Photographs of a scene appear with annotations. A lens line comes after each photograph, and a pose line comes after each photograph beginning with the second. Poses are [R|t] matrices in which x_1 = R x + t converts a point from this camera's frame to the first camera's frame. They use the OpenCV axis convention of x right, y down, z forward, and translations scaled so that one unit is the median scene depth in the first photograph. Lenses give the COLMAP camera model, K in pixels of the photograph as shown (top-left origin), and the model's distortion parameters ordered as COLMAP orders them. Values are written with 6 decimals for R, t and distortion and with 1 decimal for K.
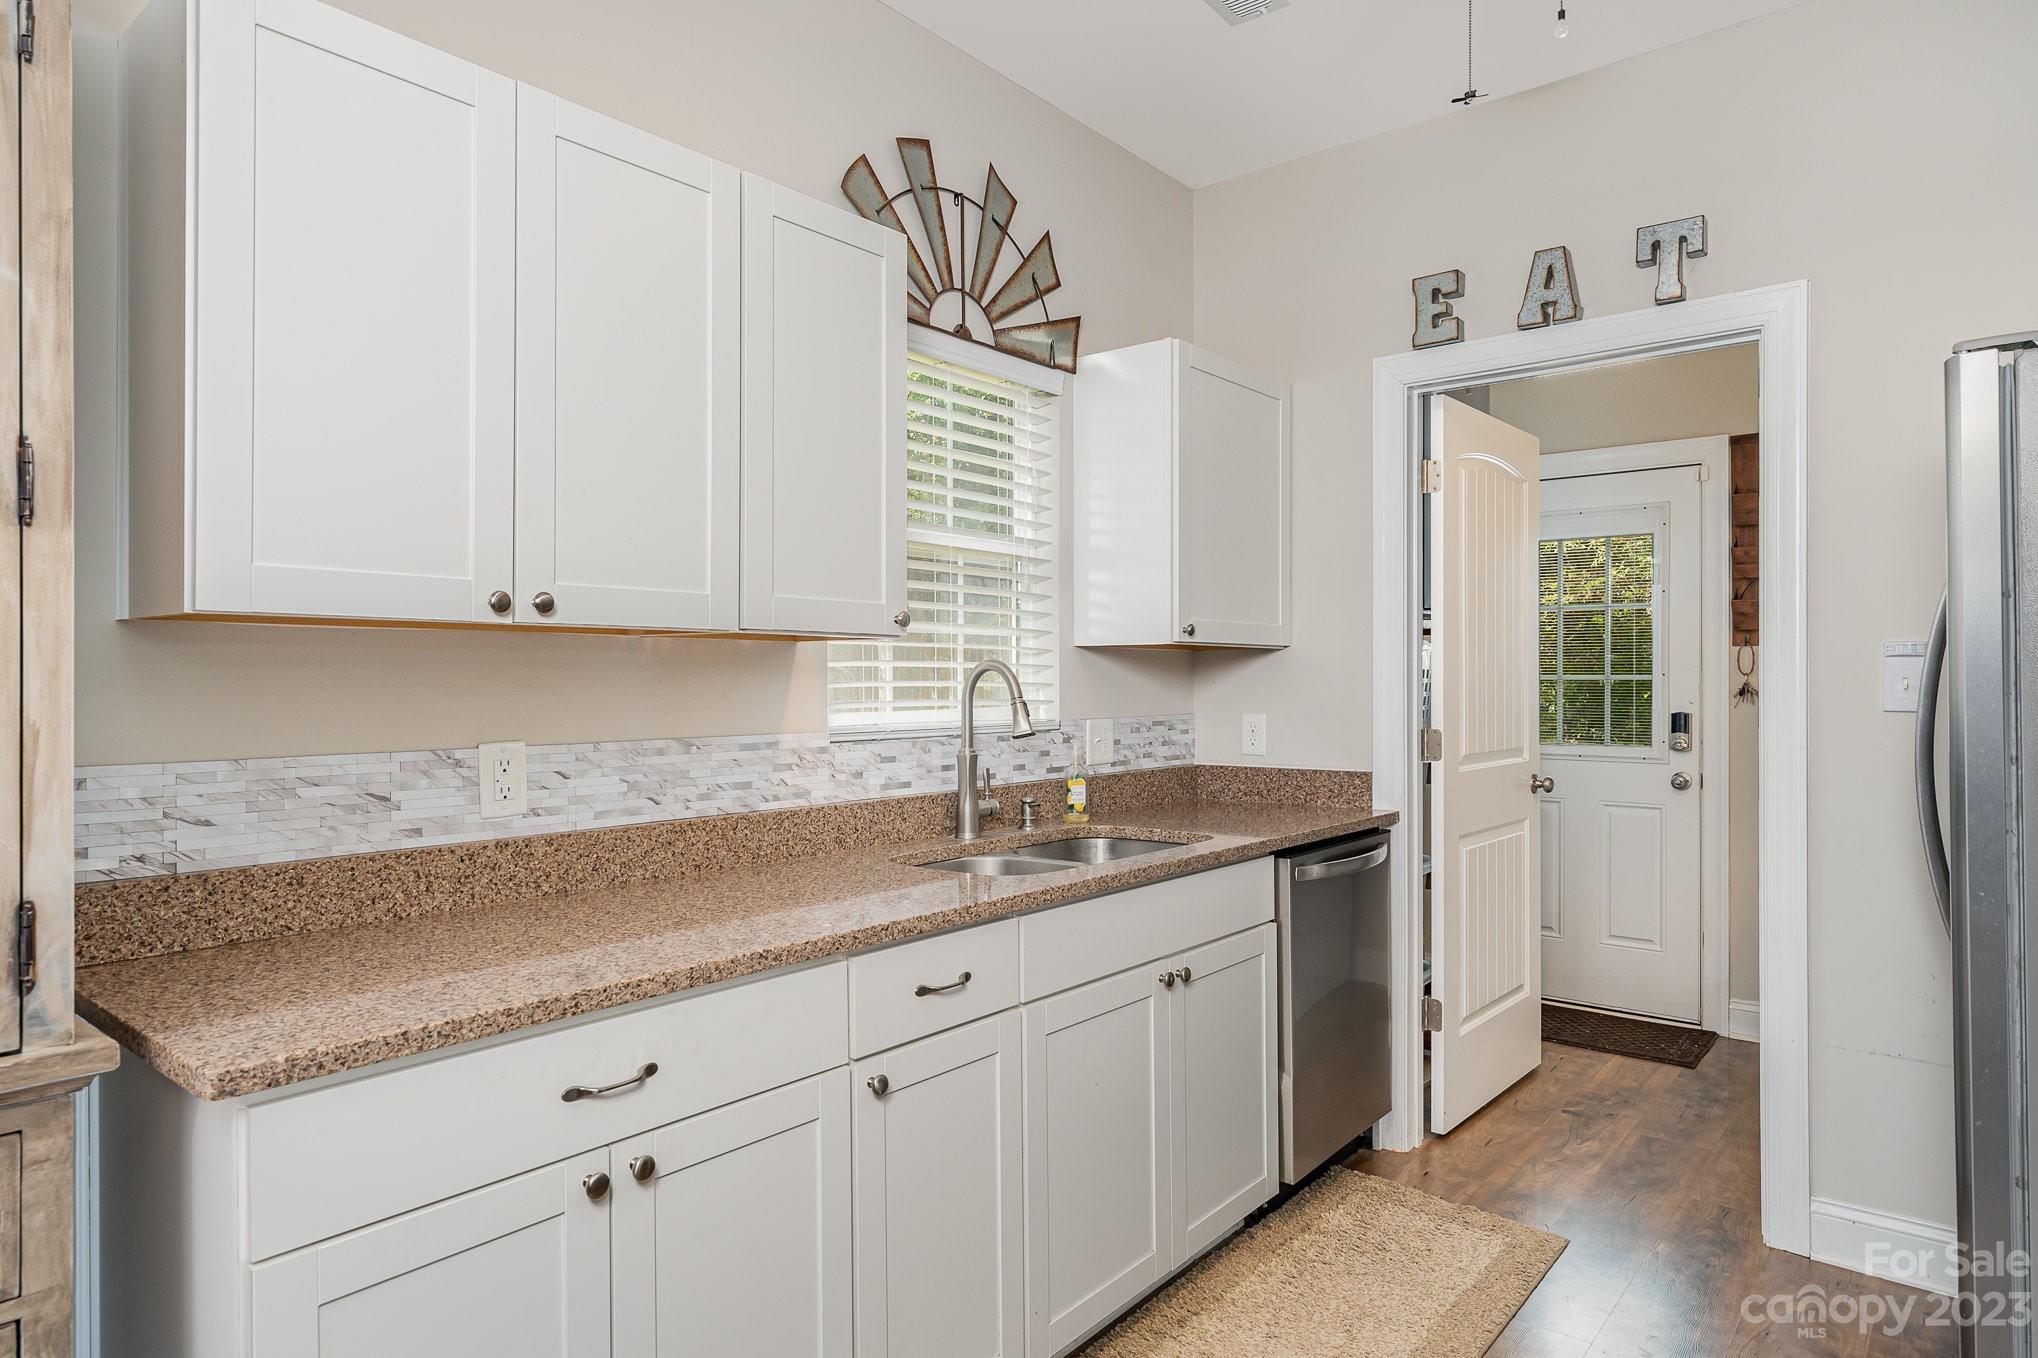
lens RADIAL K [[1179.9, 0, 1012.2], [0, 1179.9, 673.2], [0, 0, 1]] dist [0.015821, -0.000562]
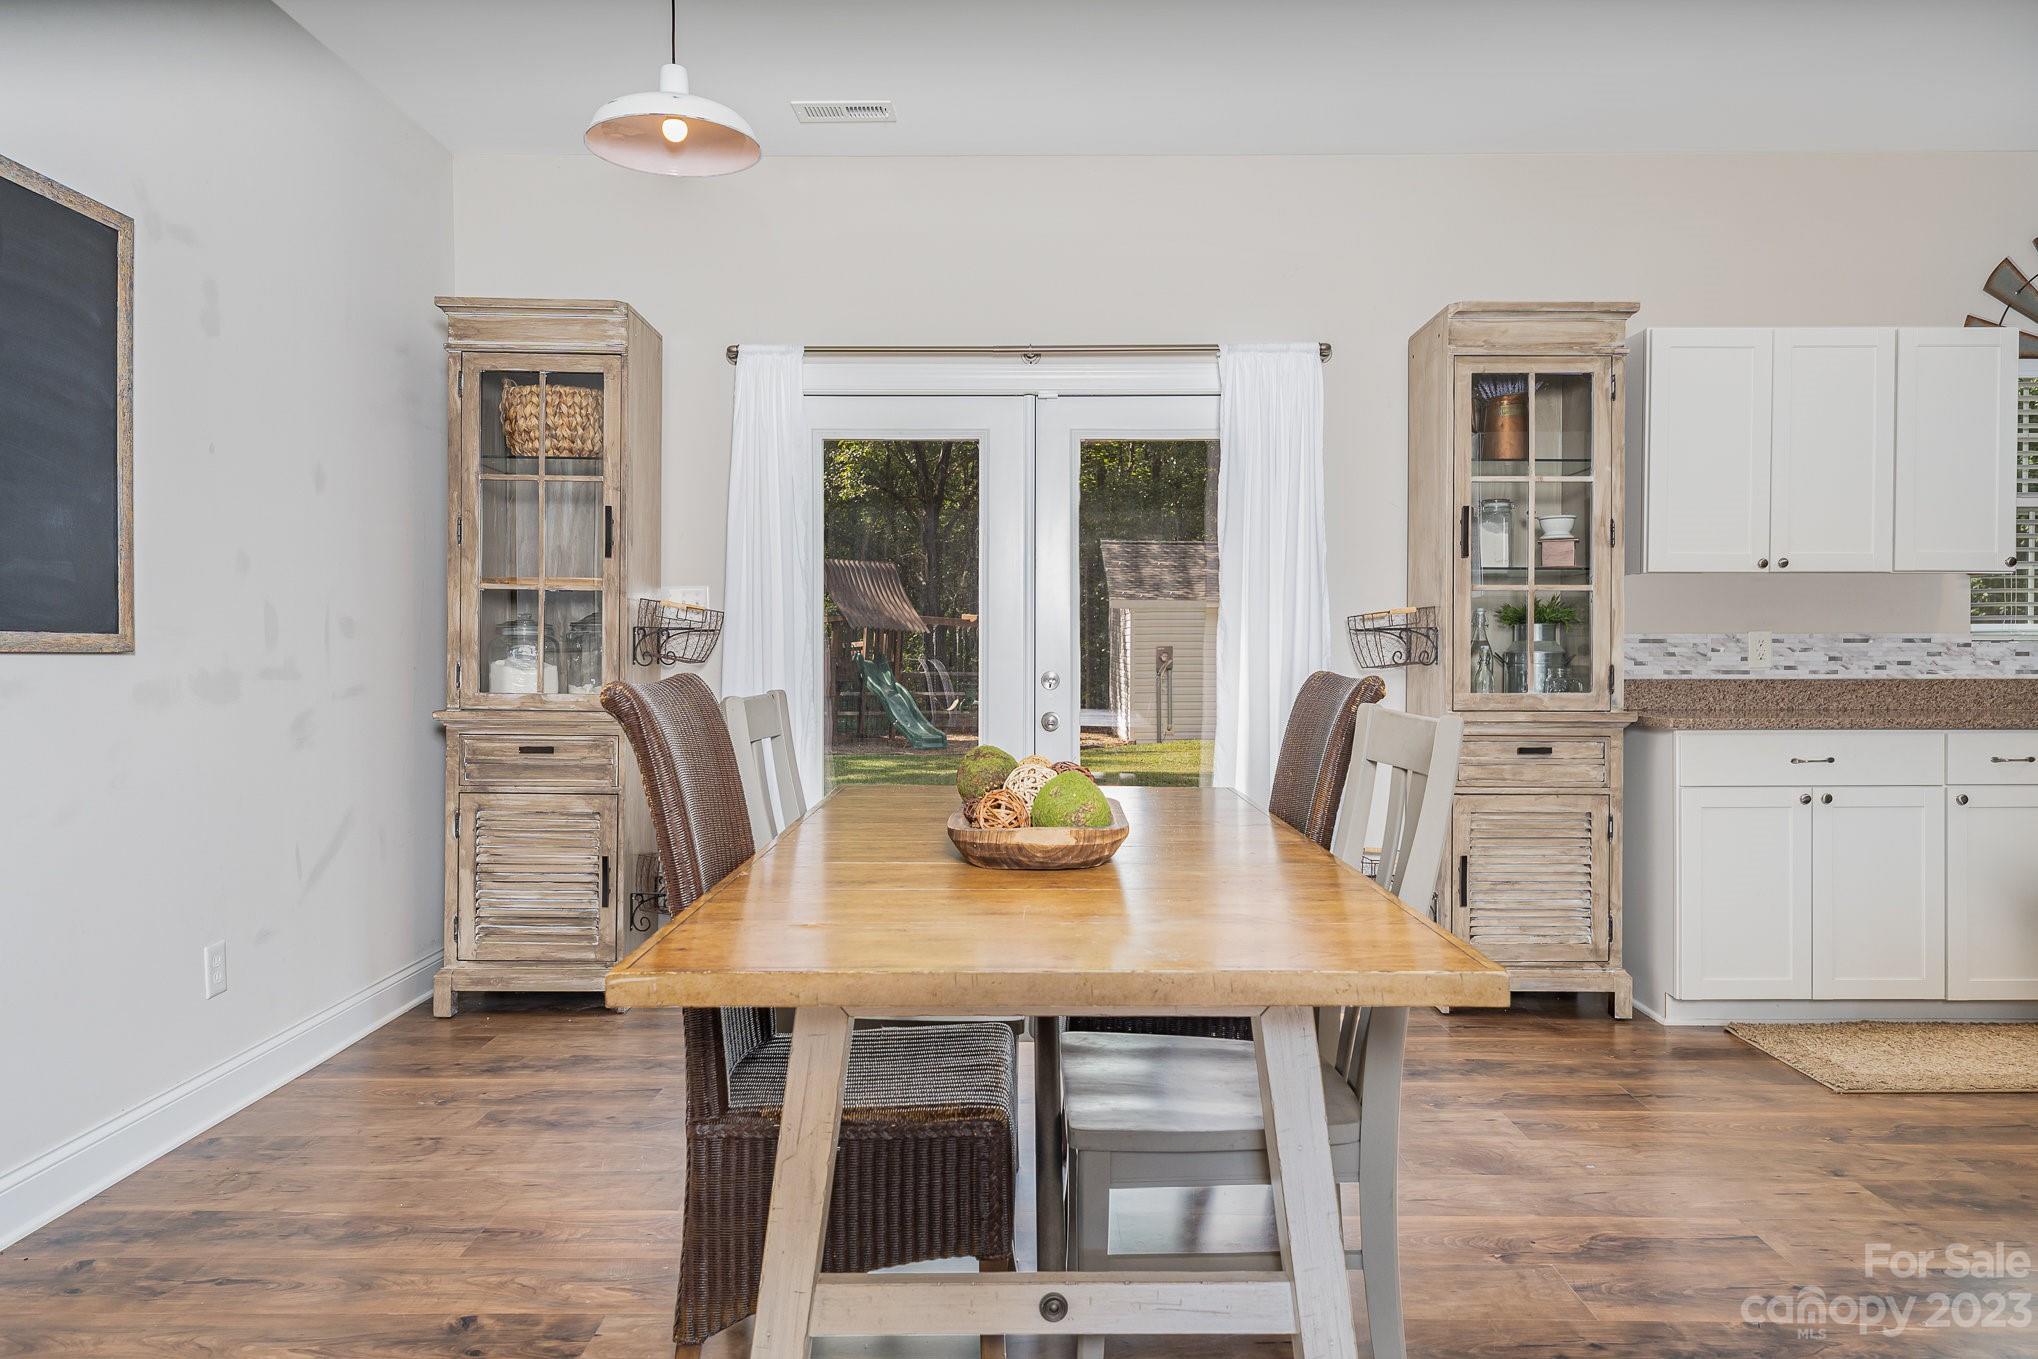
lens RADIAL K [[1351.4, 0, 1020.5], [0, 1351.4, 668.2], [0, 0, 1]] dist [0.009338, -0.005693]
pose [[0.638721, 0.015828, -0.769276, 0.379037], [0.001482, 0.999761, 0.021801, 0.047613], [0.769437, -0.015065, 0.638545, -1.011133]]
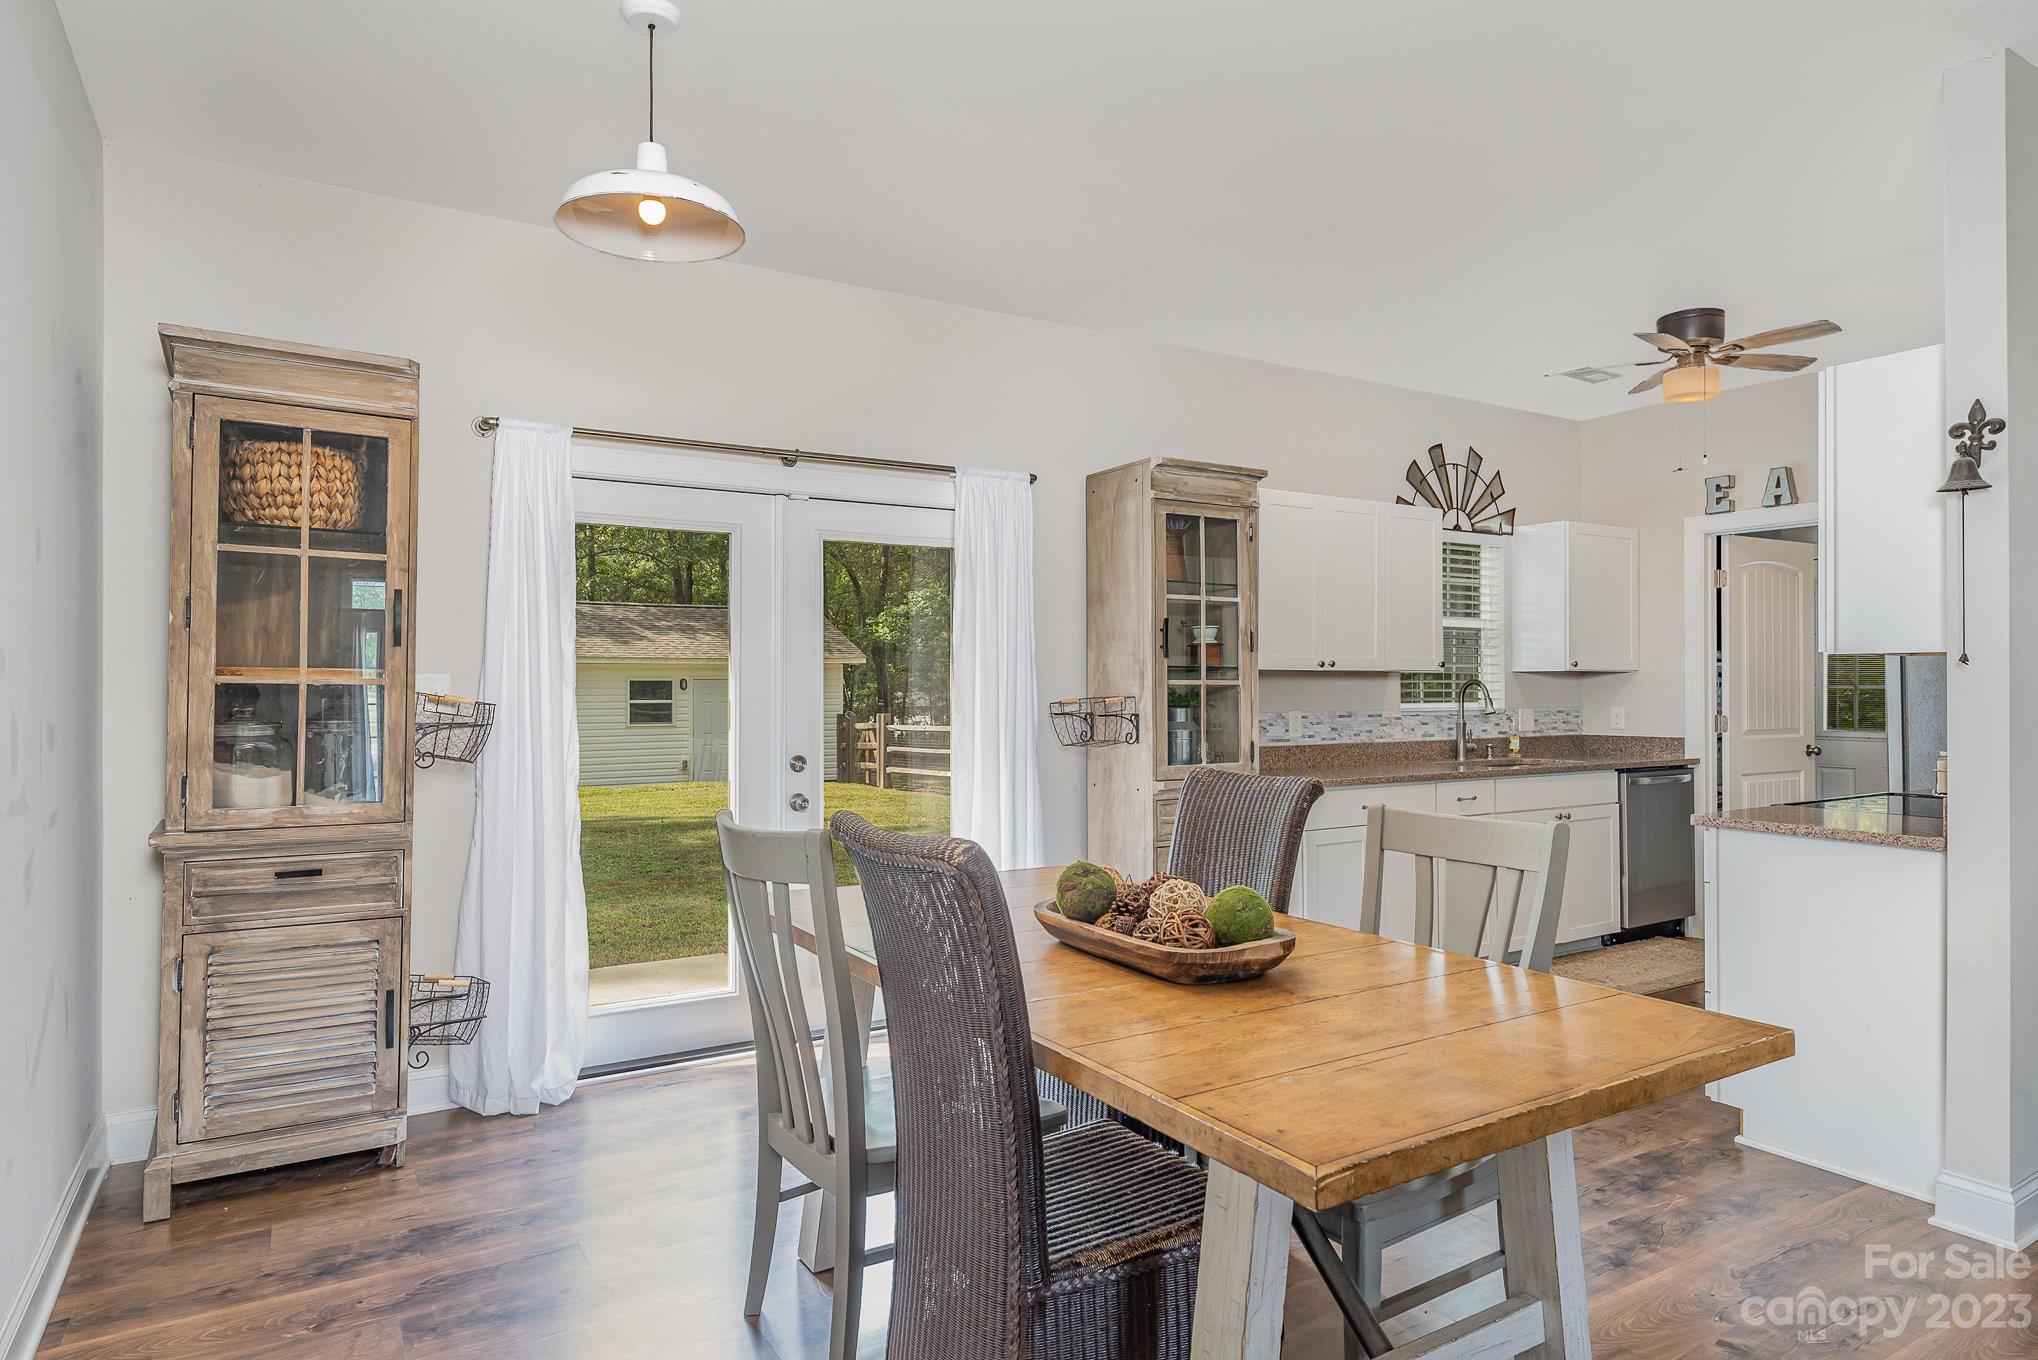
lens RADIAL K [[1179.9, 0, 1005.6], [0, 1179.9, 681.4], [0, 0, 1]] dist [0.015821, -0.000562]
pose [[0.944450, -0.001922, -0.328649, -0.109429], [0.001587, 0.999998, -0.001287, -0.005767], [0.328651, 0.000694, 0.944451, -1.290612]]
